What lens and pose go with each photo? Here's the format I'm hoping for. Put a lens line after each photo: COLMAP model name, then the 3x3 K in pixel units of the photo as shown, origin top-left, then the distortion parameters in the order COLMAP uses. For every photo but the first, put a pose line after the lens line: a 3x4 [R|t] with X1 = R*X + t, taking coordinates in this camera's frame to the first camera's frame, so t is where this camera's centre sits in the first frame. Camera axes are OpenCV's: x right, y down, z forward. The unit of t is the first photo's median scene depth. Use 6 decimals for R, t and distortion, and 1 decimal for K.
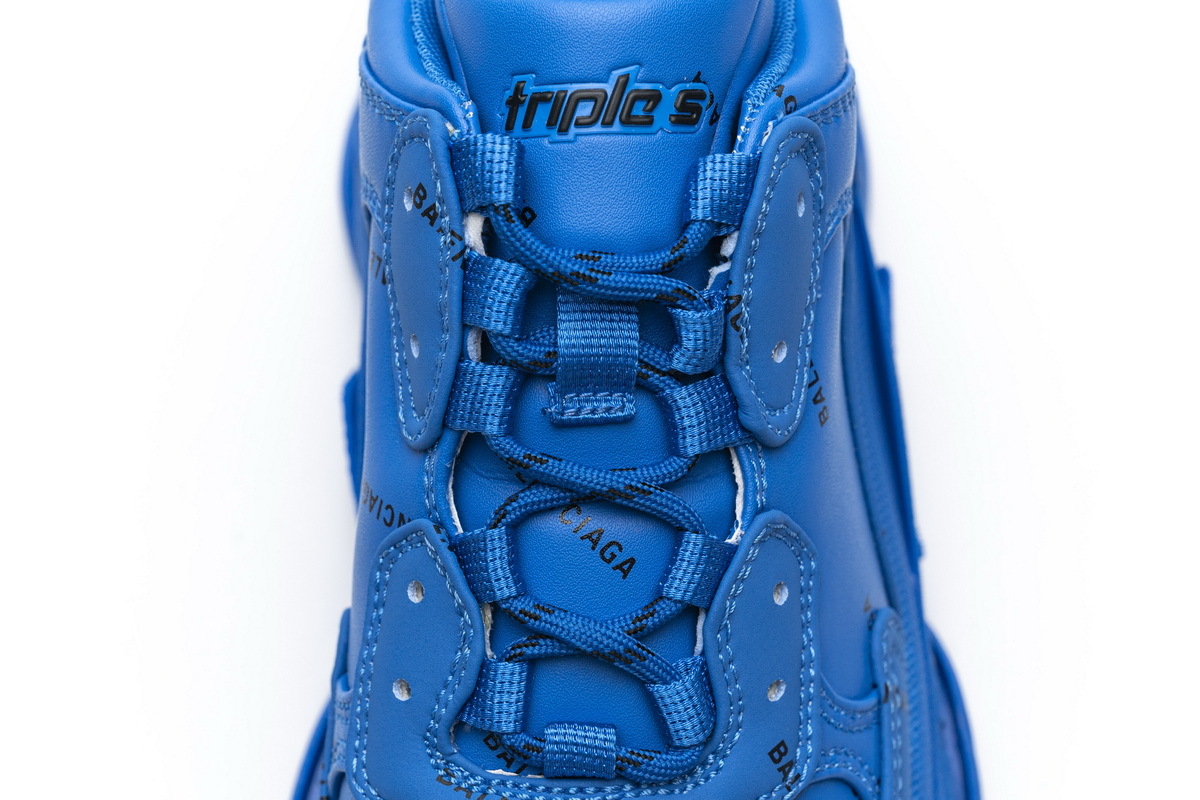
lens RADIAL K [[2405.8, 0, 601.4], [0, 2405.8, 400.0], [0, 0, 1]] dist [0.053595, 0.000000]
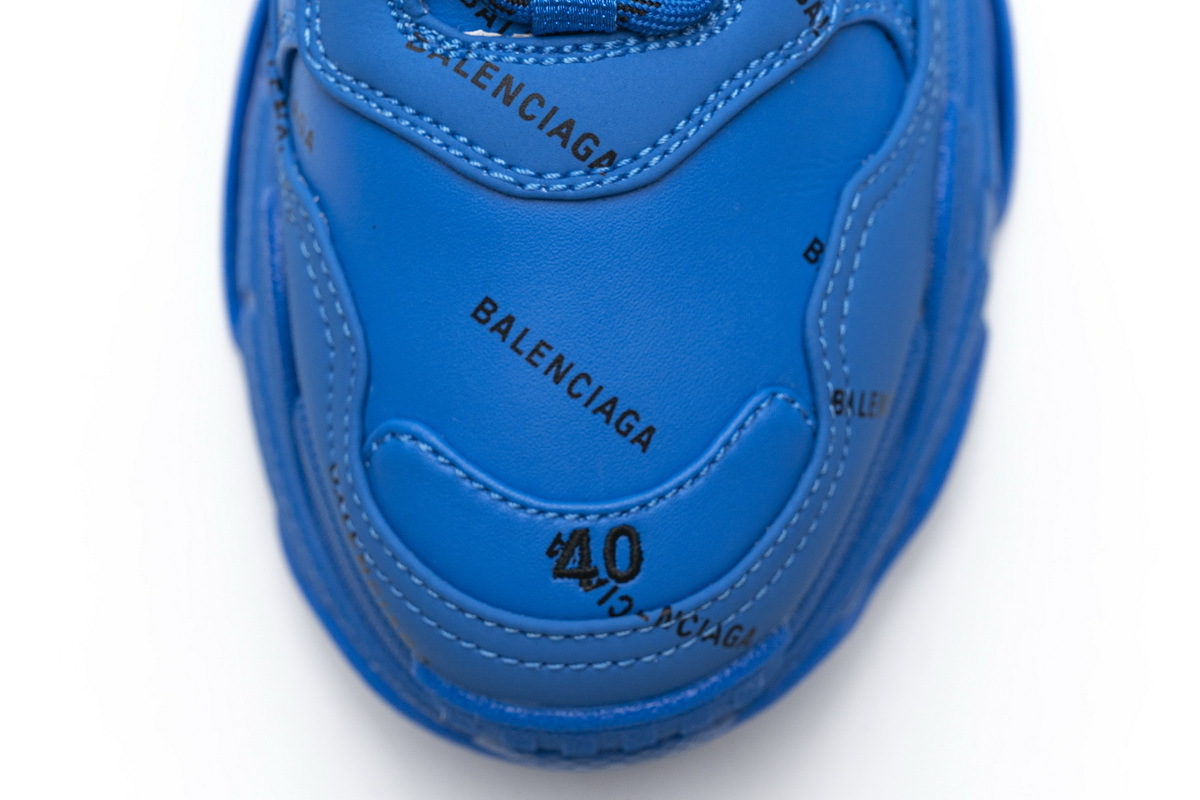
lens RADIAL K [[2405.8, 0, 599.8], [0, 2405.8, 400.6], [0, 0, 1]] dist [0.053595, 0.000000]
pose [[0.997791, -0.062445, 0.022673, -0.027319], [0.053898, 0.960432, 0.273251, 0.048898], [-0.038839, -0.271425, 0.961676, 0.144770]]
